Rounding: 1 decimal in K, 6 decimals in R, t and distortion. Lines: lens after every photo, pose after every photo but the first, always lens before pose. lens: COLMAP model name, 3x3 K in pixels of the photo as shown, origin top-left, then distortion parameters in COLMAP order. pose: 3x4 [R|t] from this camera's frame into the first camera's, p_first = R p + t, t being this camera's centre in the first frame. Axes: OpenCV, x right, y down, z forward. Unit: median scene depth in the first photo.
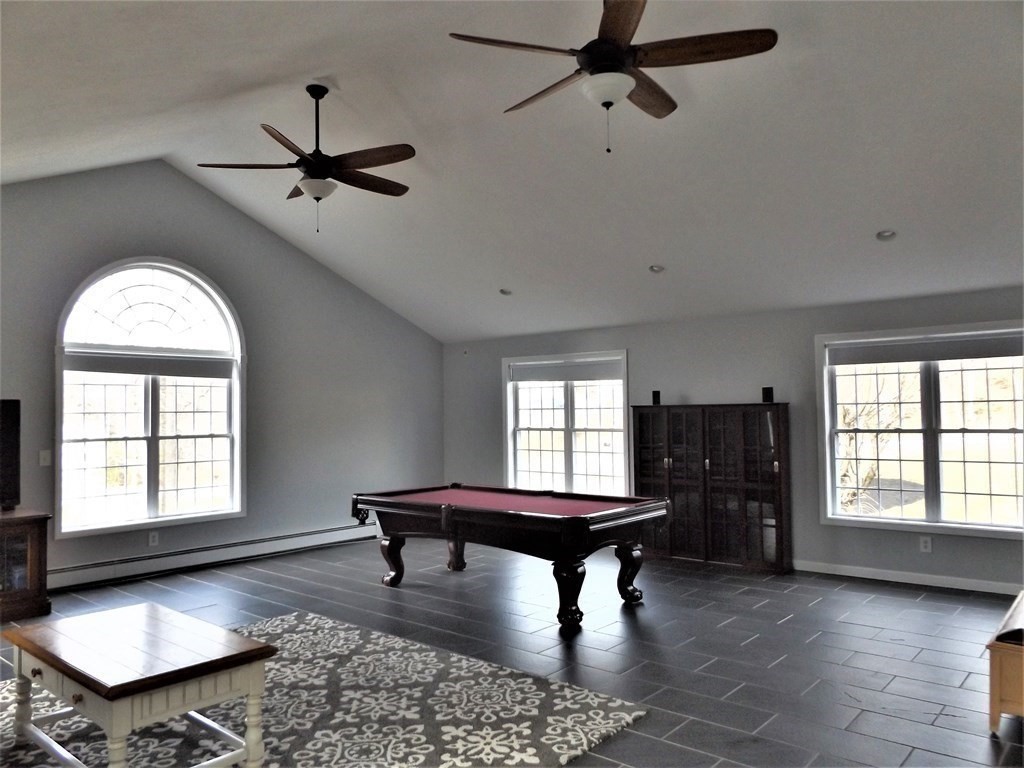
lens RADIAL K [[747.9, 0, 486.5], [0, 747.9, 384.8], [0, 0, 1]] dist [-0.009731, -0.002373]
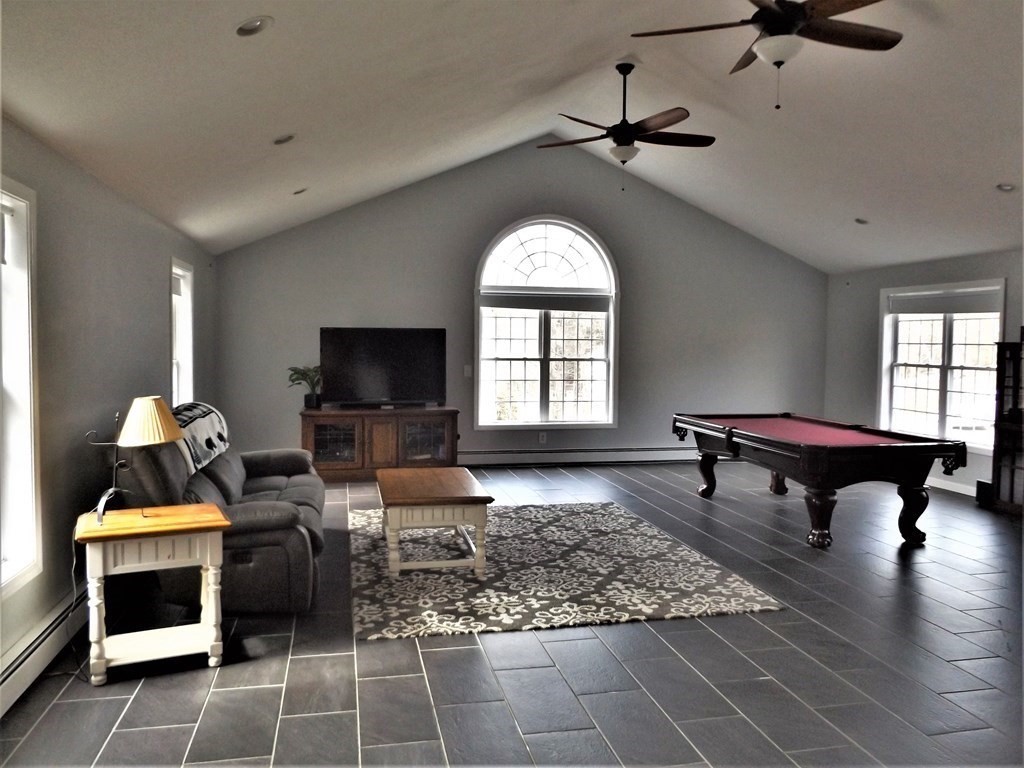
lens RADIAL K [[747.9, 0, 486.5], [0, 747.9, 384.8], [0, 0, 1]] dist [-0.009731, -0.002373]
pose [[0.797320, 0.055753, -0.600976, 0.277766], [0.002205, 0.995449, 0.095273, -0.008445], [0.603553, -0.077288, 0.793568, -0.084541]]
